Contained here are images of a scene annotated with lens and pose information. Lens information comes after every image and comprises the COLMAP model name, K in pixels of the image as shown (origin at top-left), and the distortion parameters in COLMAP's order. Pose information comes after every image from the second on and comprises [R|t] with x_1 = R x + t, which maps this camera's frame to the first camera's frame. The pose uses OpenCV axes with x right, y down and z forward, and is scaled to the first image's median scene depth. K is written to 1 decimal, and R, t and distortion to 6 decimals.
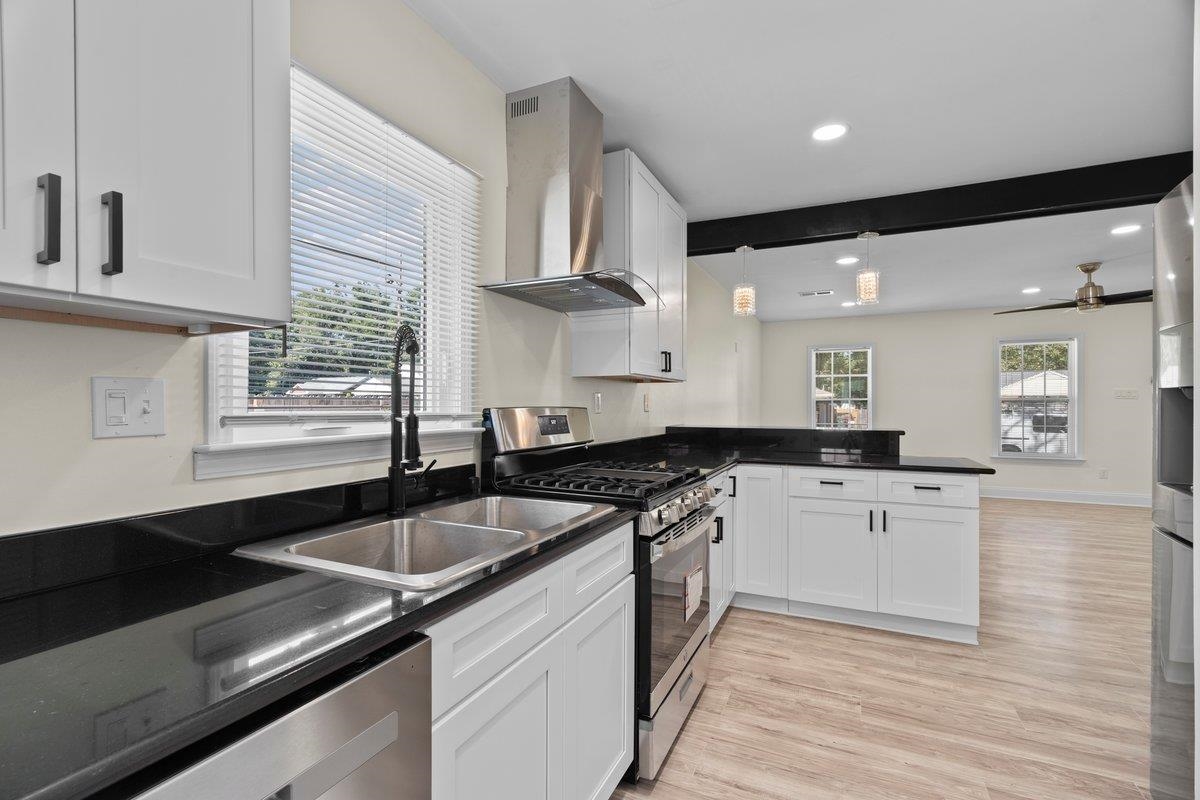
lens RADIAL K [[545.3, 0, 587.8], [0, 545.3, 406.7], [0, 0, 1]] dist [-0.003426, 0.001864]
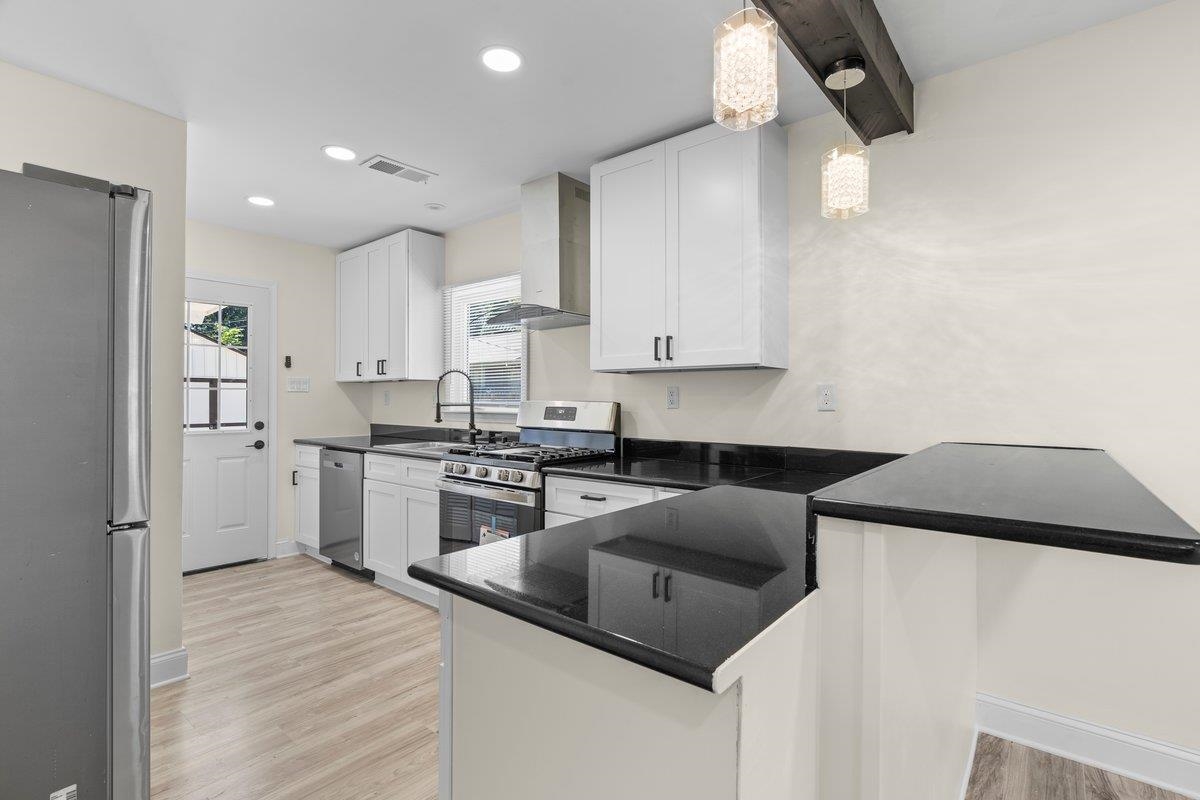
lens RADIAL K [[545.3, 0, 592.6], [0, 545.3, 396.7], [0, 0, 1]] dist [-0.003426, 0.001864]
pose [[-0.239888, -0.002752, -0.970797, 1.519797], [-0.001254, 0.999996, -0.002525, -0.007456], [0.970800, 0.000612, -0.239891, 1.695560]]
